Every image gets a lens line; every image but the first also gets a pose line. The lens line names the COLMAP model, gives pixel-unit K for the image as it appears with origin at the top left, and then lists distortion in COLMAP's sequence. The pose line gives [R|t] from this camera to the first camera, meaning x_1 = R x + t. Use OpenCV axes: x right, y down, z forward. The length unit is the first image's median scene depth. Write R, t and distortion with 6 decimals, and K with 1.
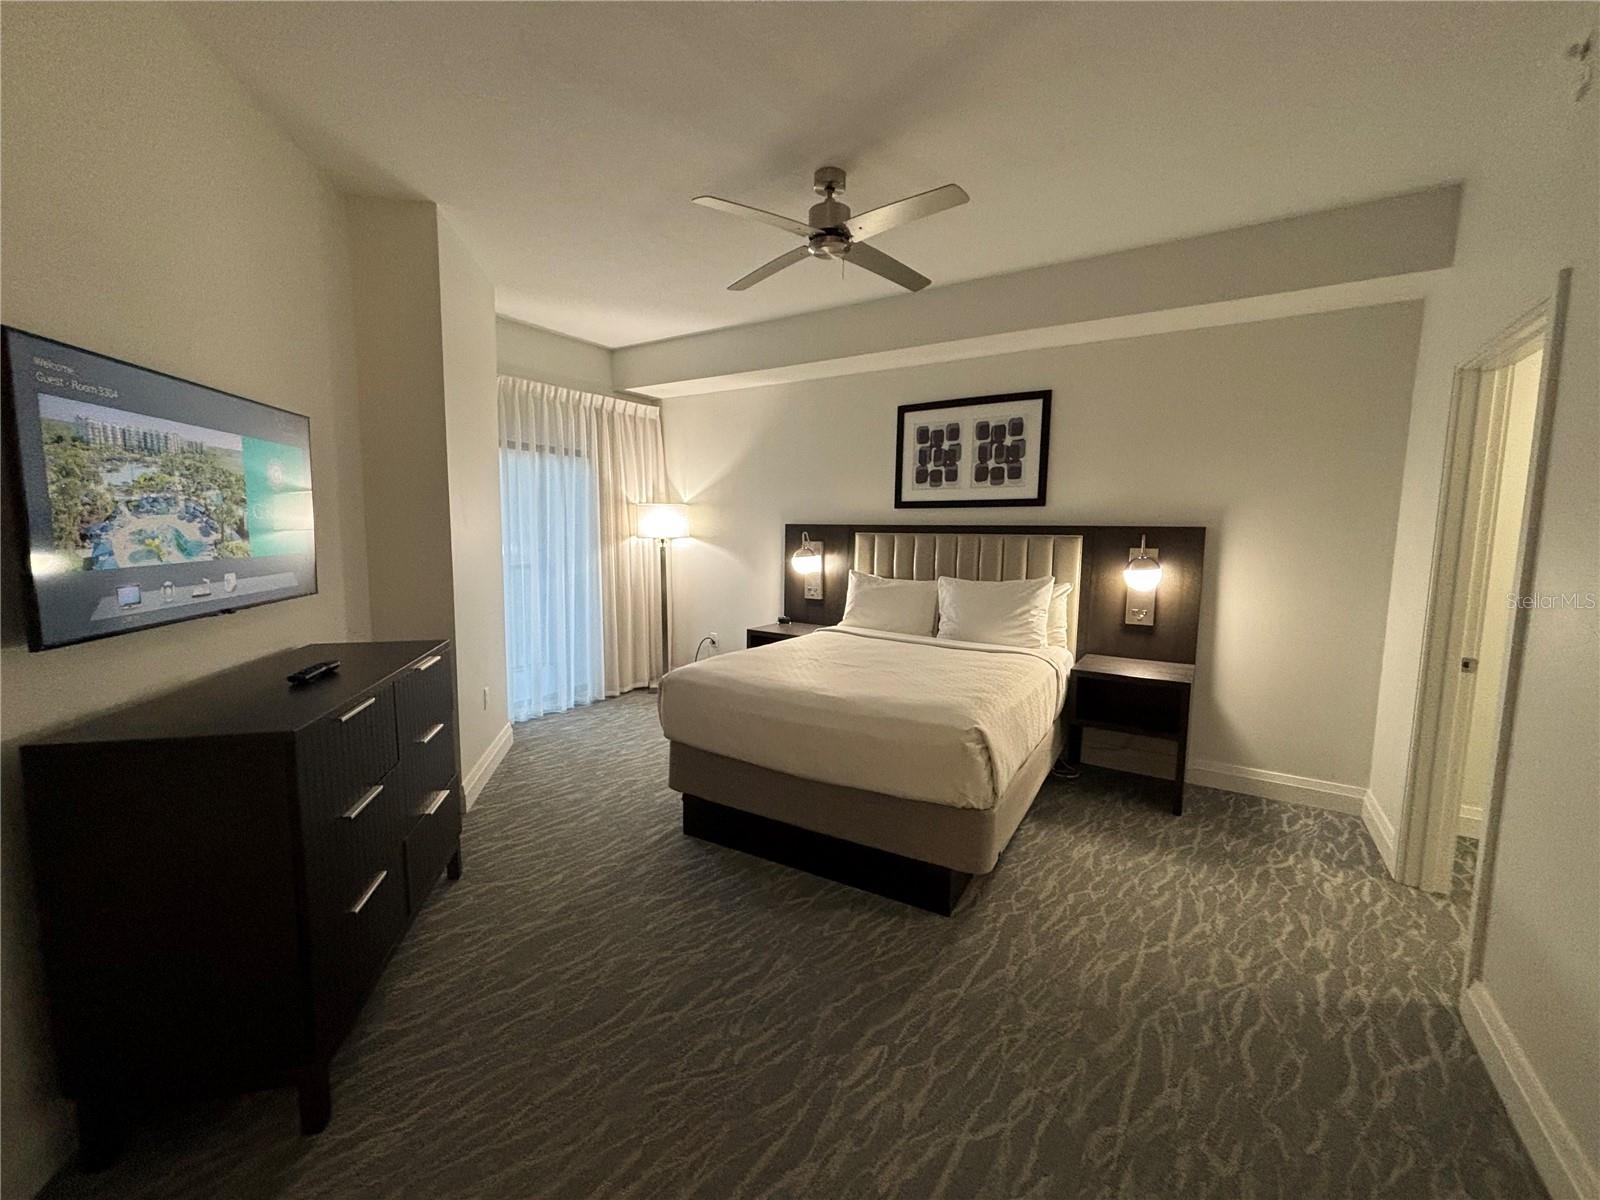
lens RADIAL K [[642.4, 0, 803.5], [0, 642.4, 596.2], [0, 0, 1]] dist [0.001626, -0.001092]
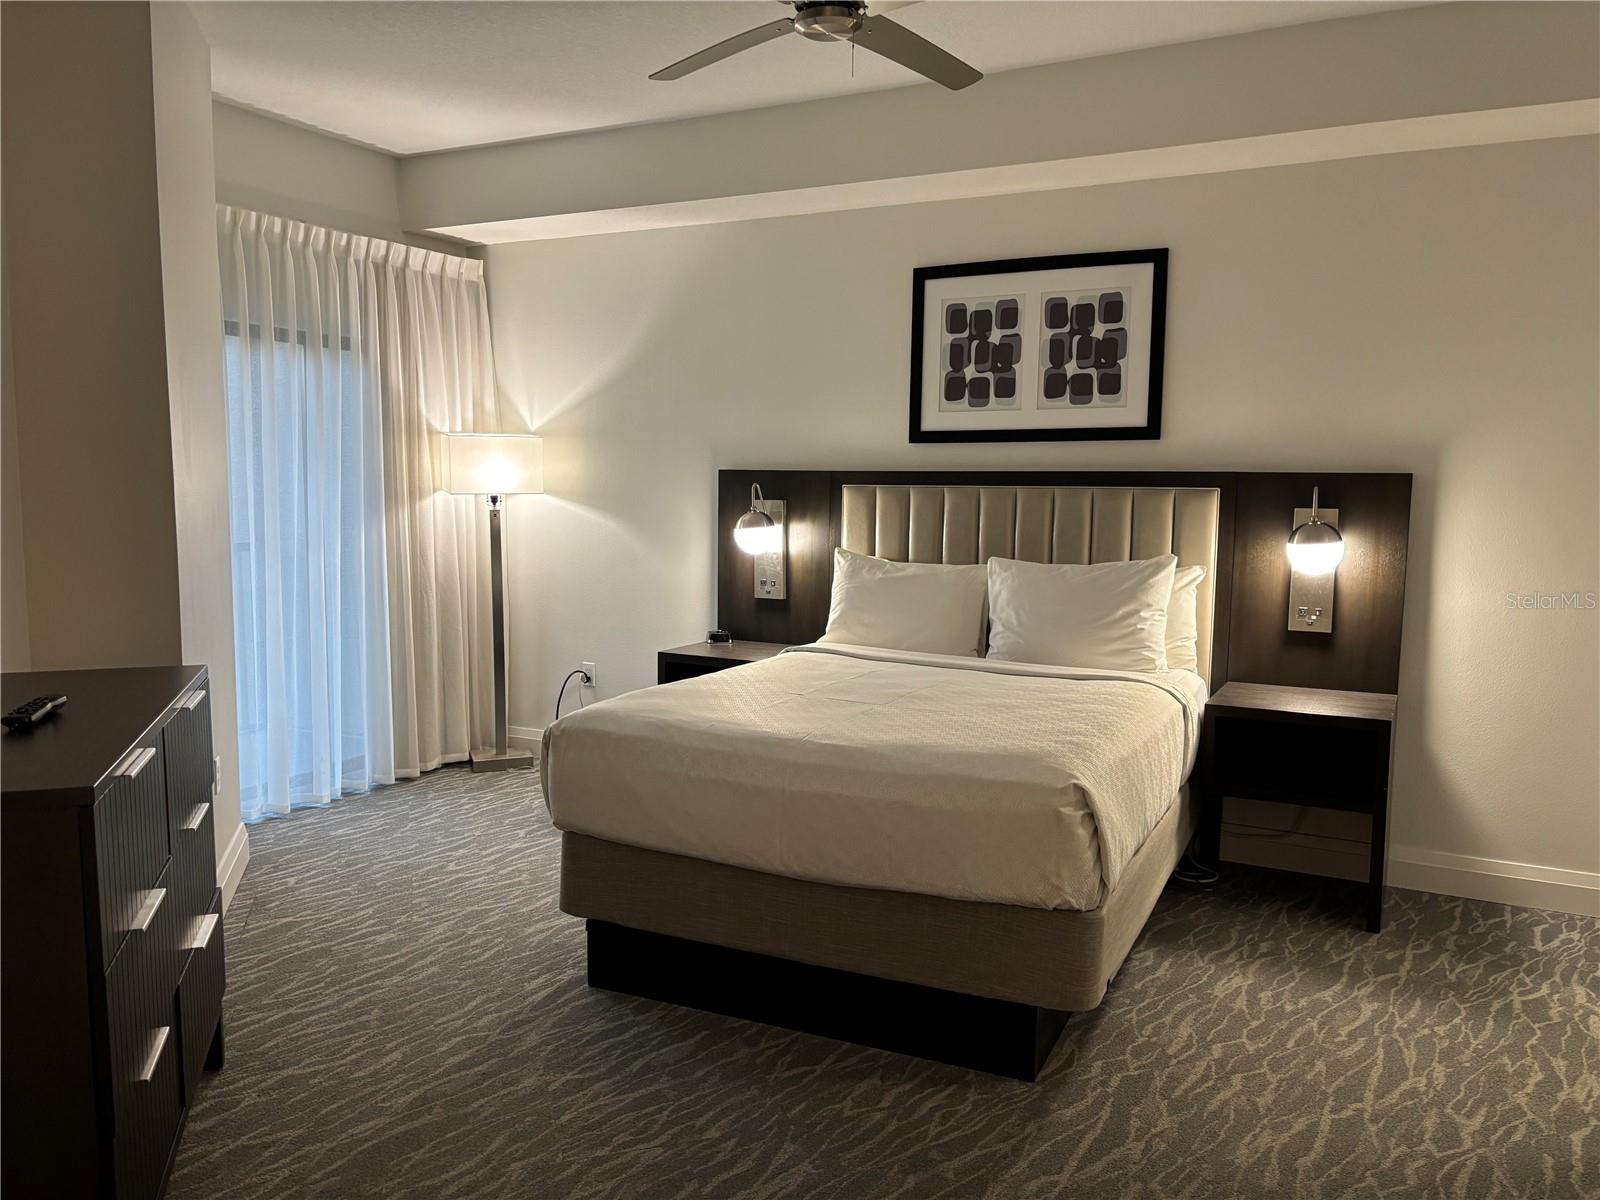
lens RADIAL K [[1211.2, 0, 803.7], [0, 1211.2, 609.6], [0, 0, 1]] dist [0.024715, -0.009353]
pose [[0.995769, -0.012298, 0.091062, -0.065868], [0.011937, 0.999919, 0.004513, 0.011671], [-0.091110, -0.003407, 0.995835, -0.113591]]
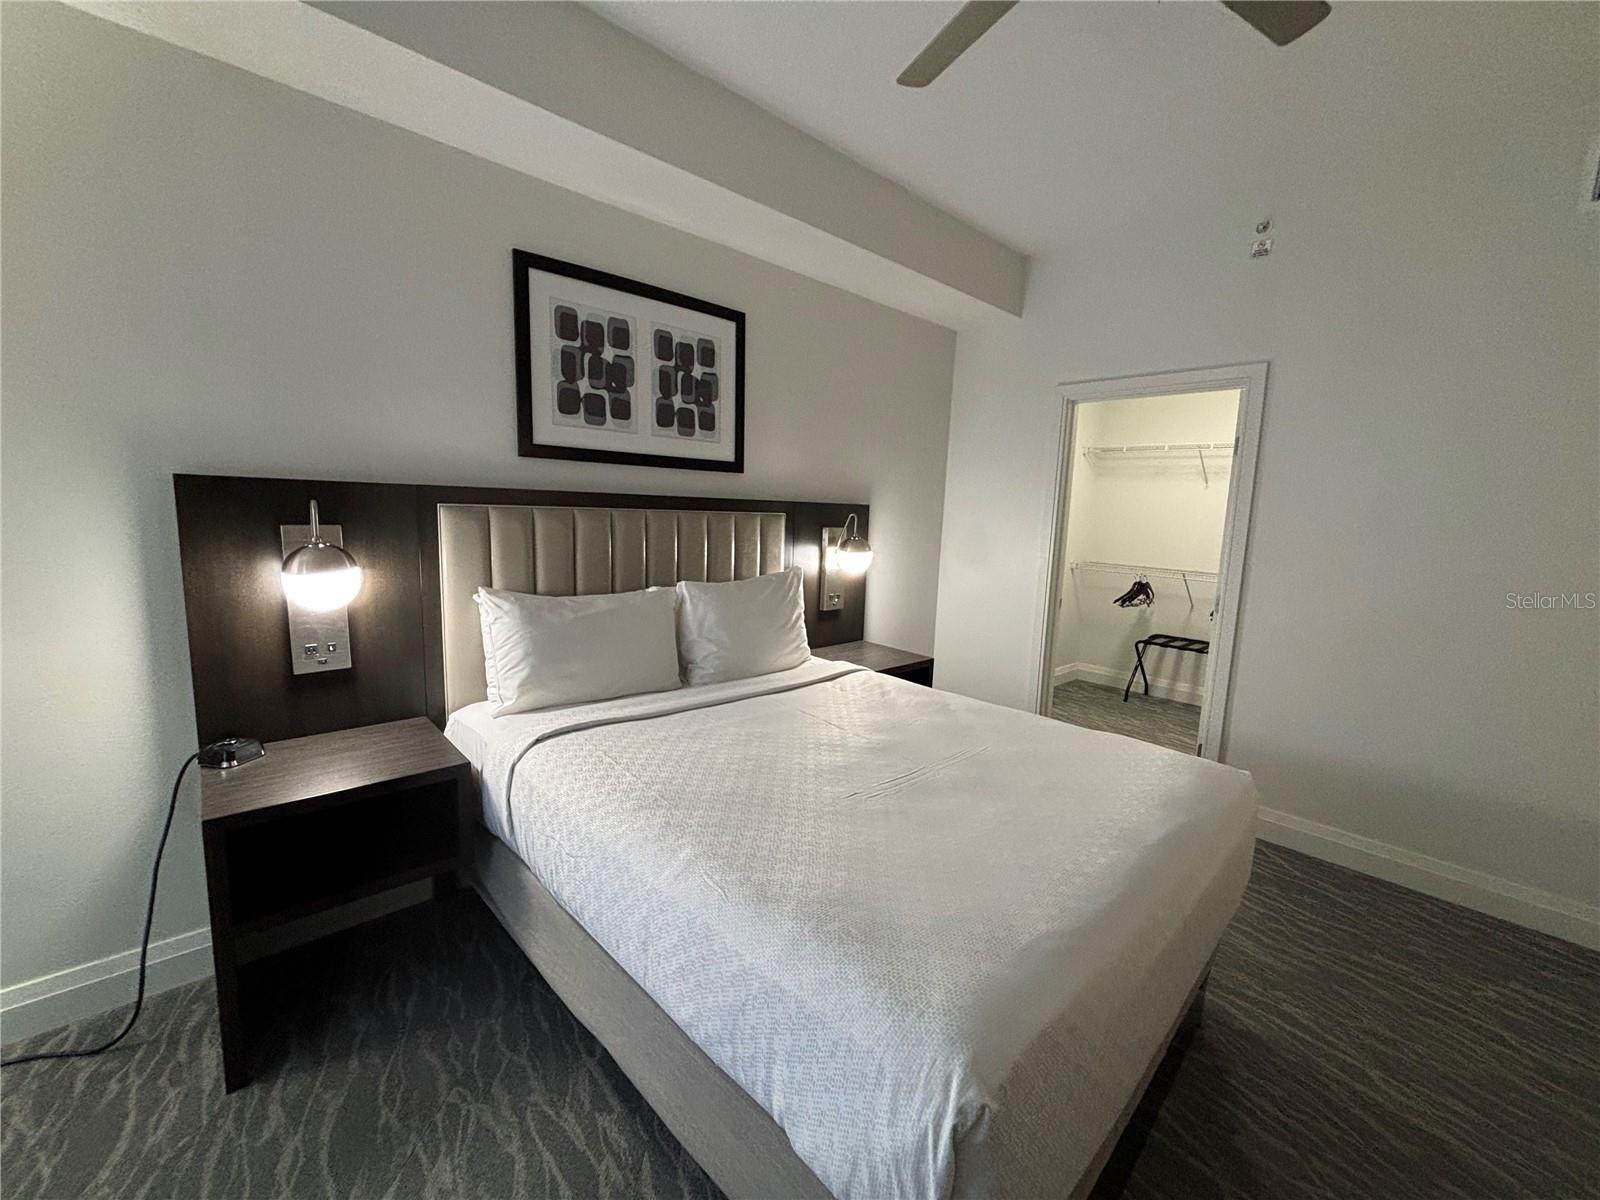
lens RADIAL K [[642.4, 0, 803.1], [0, 642.4, 602.9], [0, 0, 1]] dist [0.001626, -0.001092]
pose [[0.263796, -0.135871, 0.954961, -0.341050], [0.078002, 0.989792, 0.119280, -0.074496], [-0.961419, 0.043023, 0.271701, 0.741063]]
